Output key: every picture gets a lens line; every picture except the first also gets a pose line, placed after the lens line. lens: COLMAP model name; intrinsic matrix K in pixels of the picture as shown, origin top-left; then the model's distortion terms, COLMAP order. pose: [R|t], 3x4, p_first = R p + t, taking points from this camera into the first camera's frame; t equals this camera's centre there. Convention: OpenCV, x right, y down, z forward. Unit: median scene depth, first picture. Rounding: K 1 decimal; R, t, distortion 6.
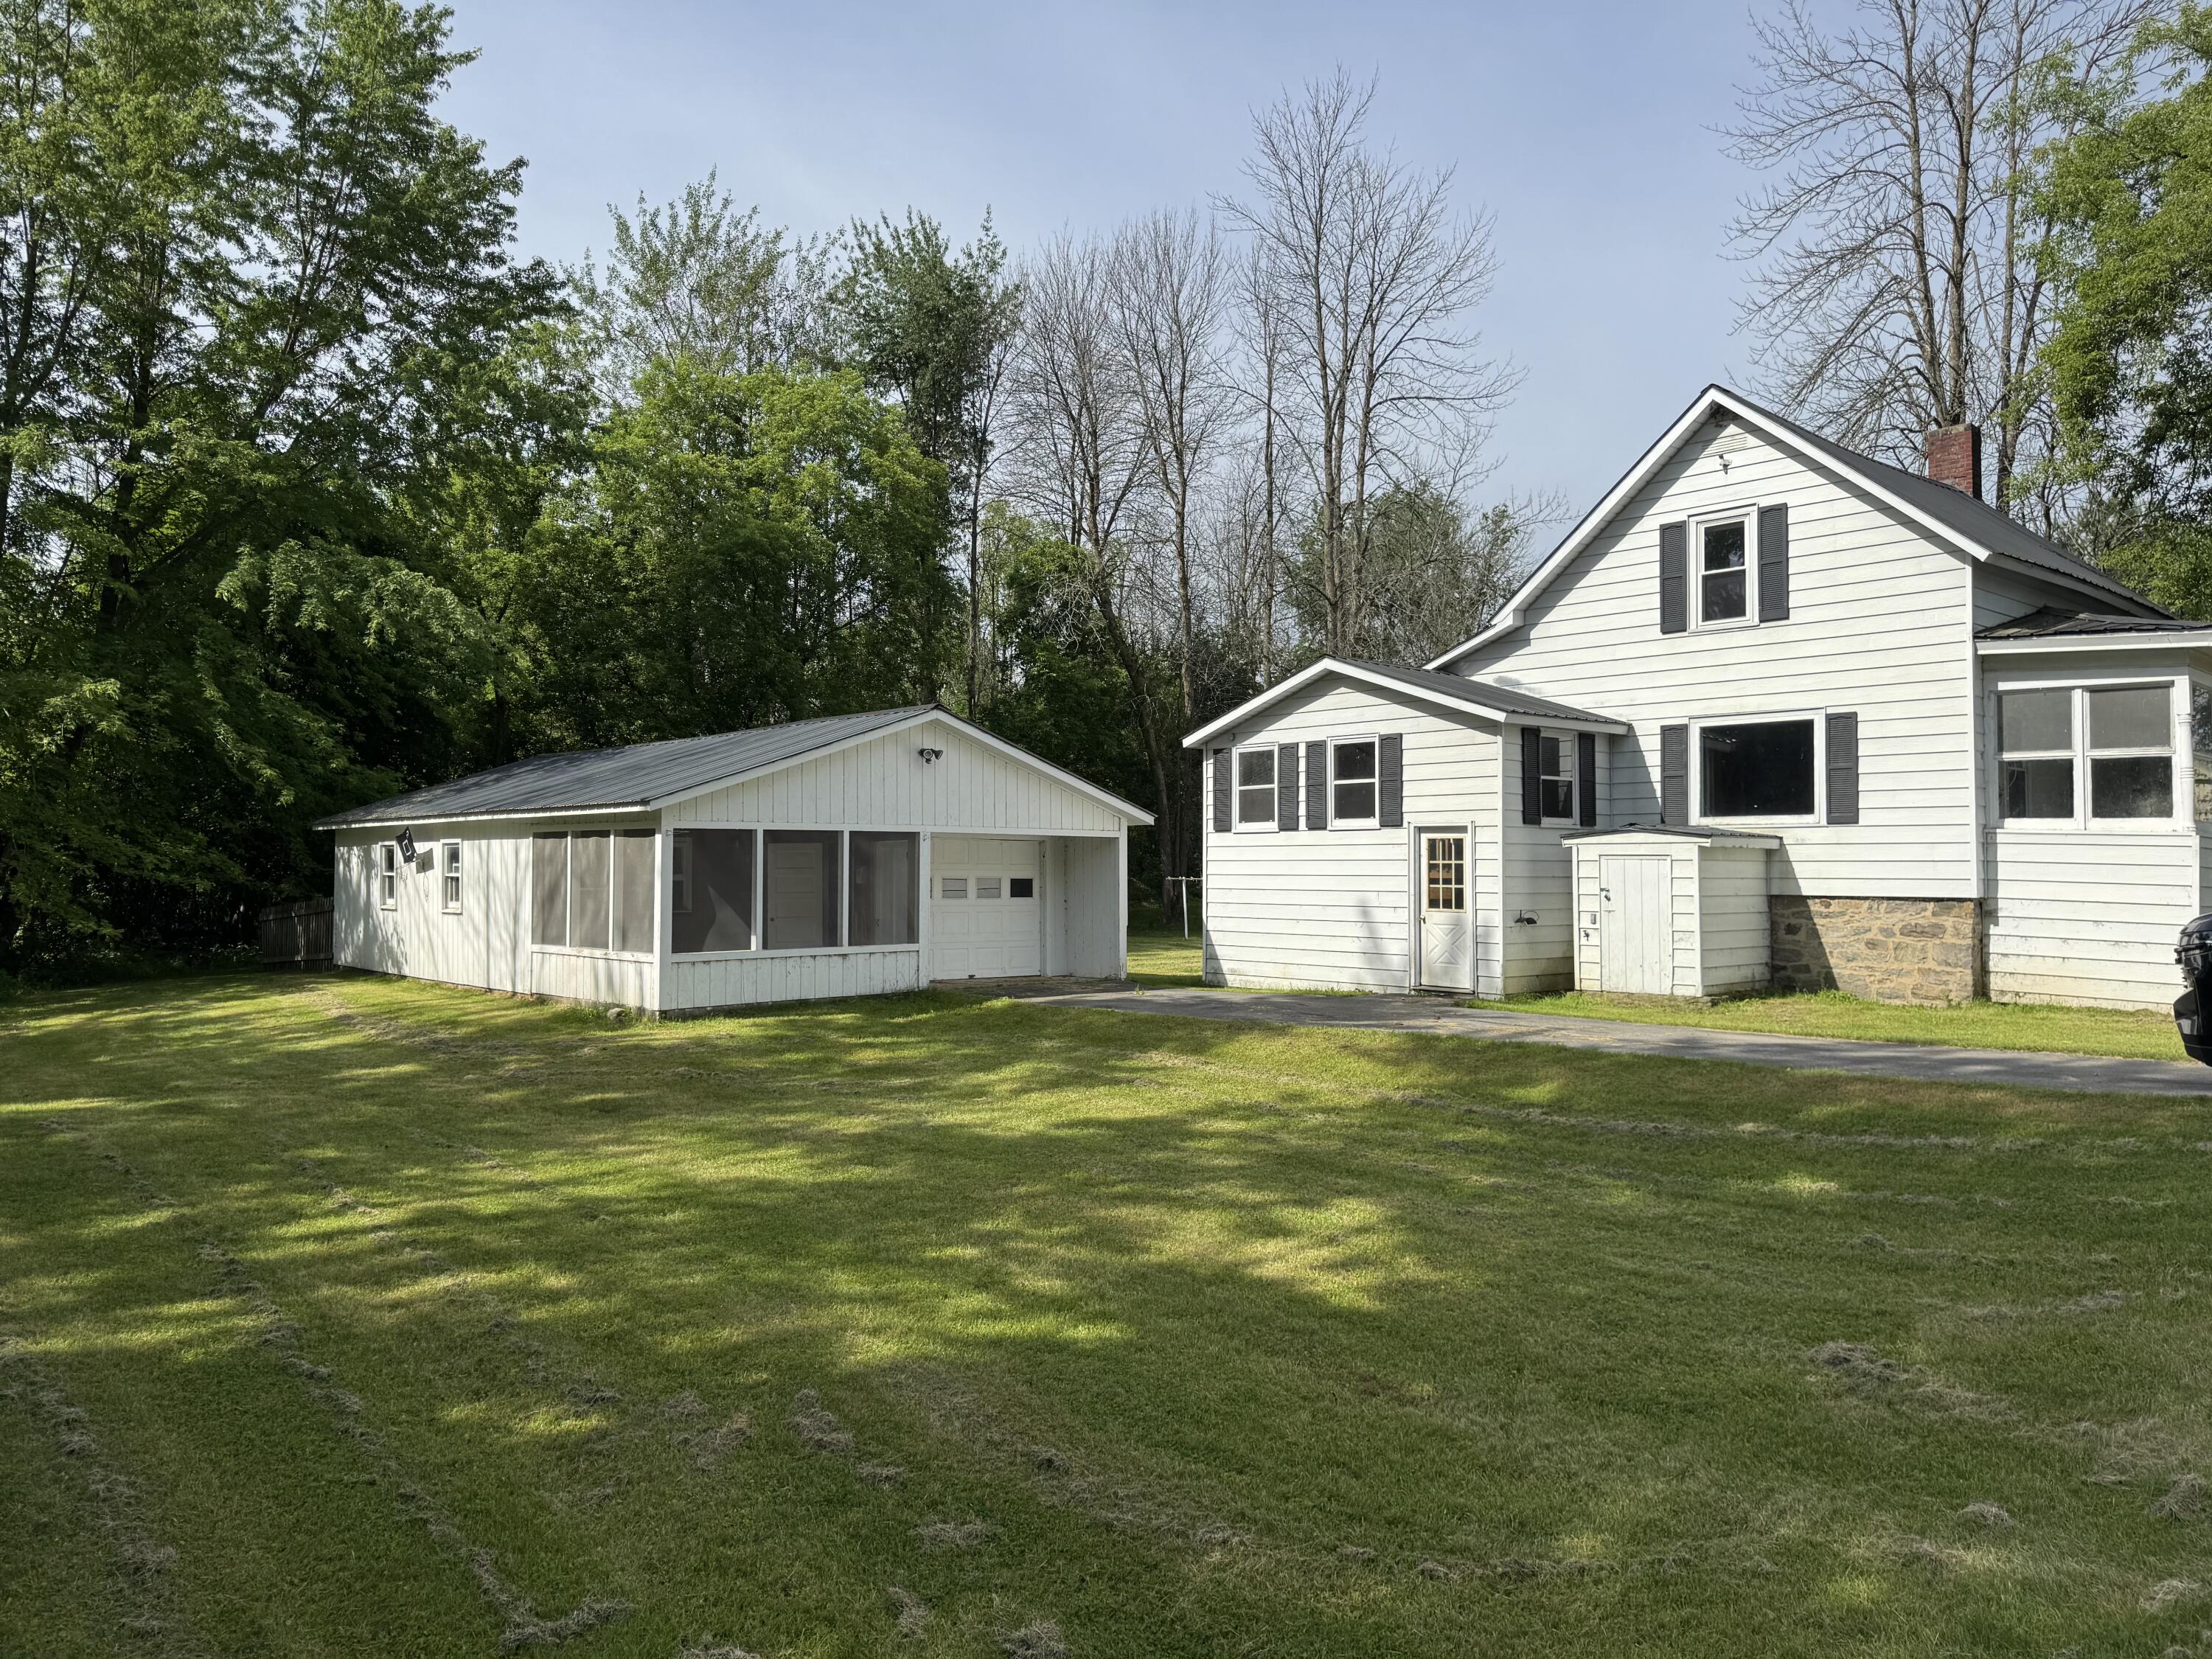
lens RADIAL K [[1582.4, 0, 1108.1], [0, 1582.4, 829.3], [0, 0, 1]] dist [0.315043, -0.423334]
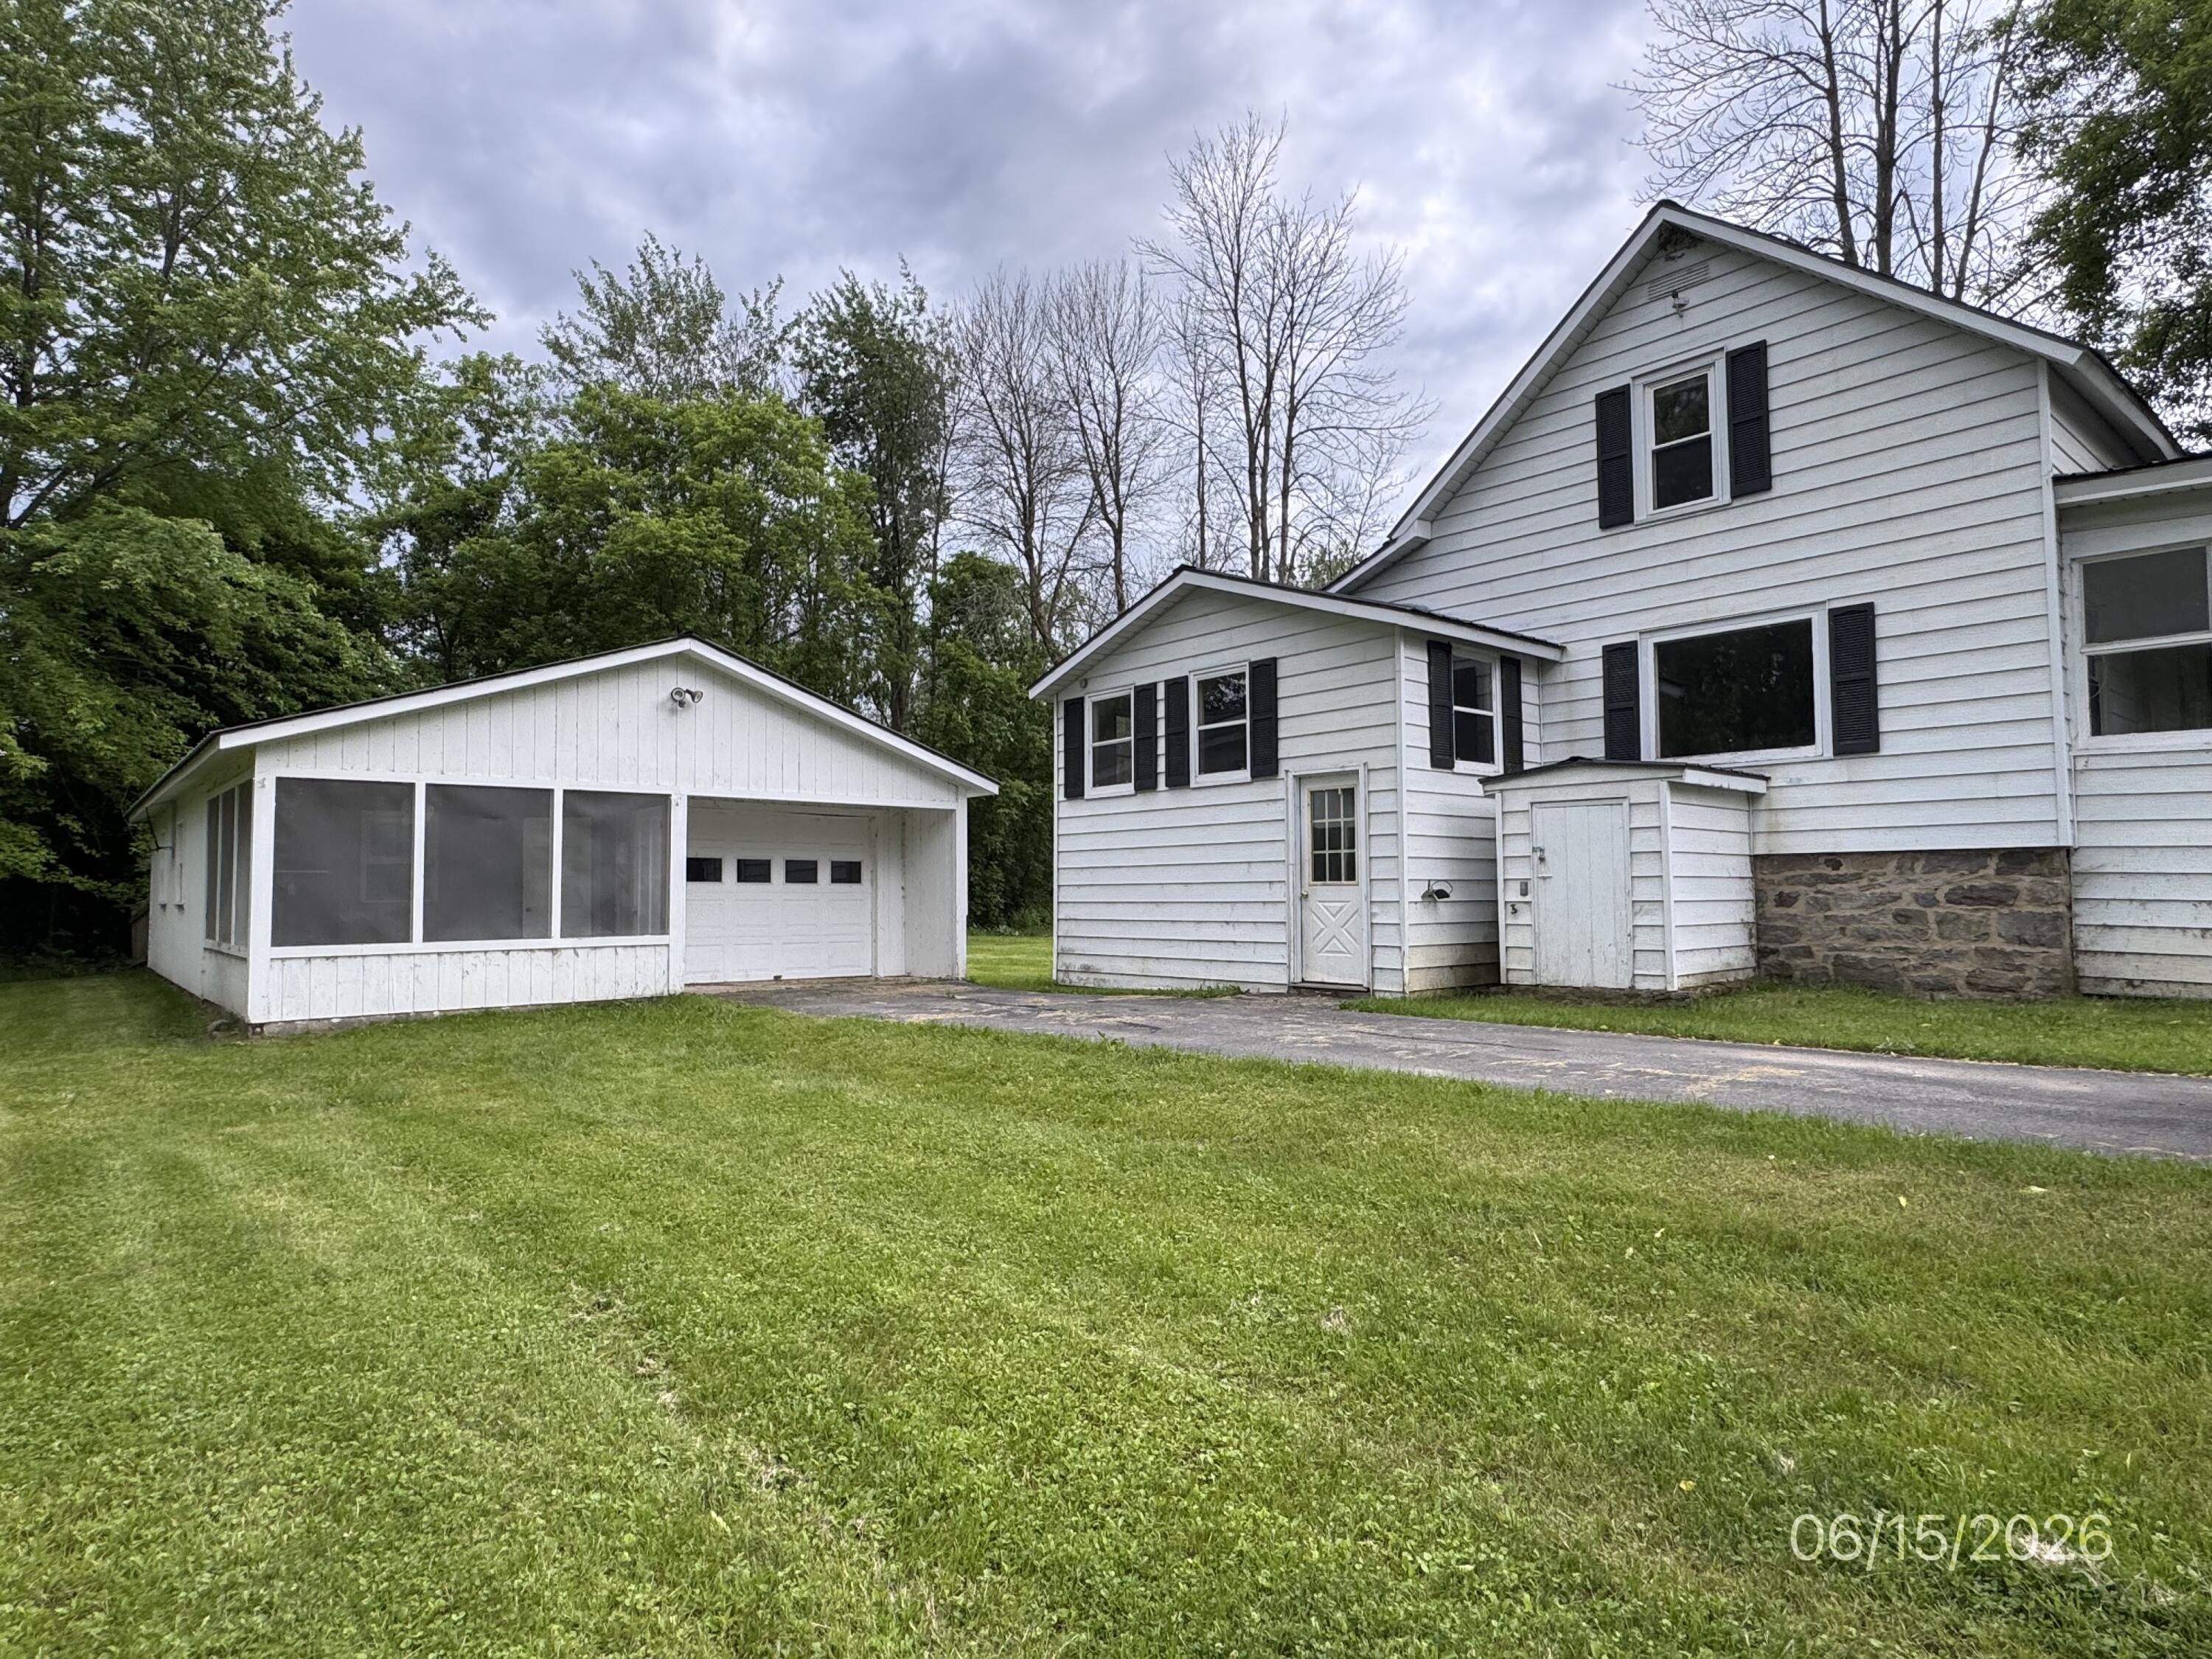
lens RADIAL K [[1225.8, 0, 1092.8], [0, 1225.8, 837.7], [0, 0, 1]] dist [0.066140, 0.000566]
pose [[0.999434, -0.010853, -0.031832, 0.110744], [0.010106, 0.999672, -0.023548, 0.040218], [0.032077, 0.023213, 0.999216, 0.395771]]
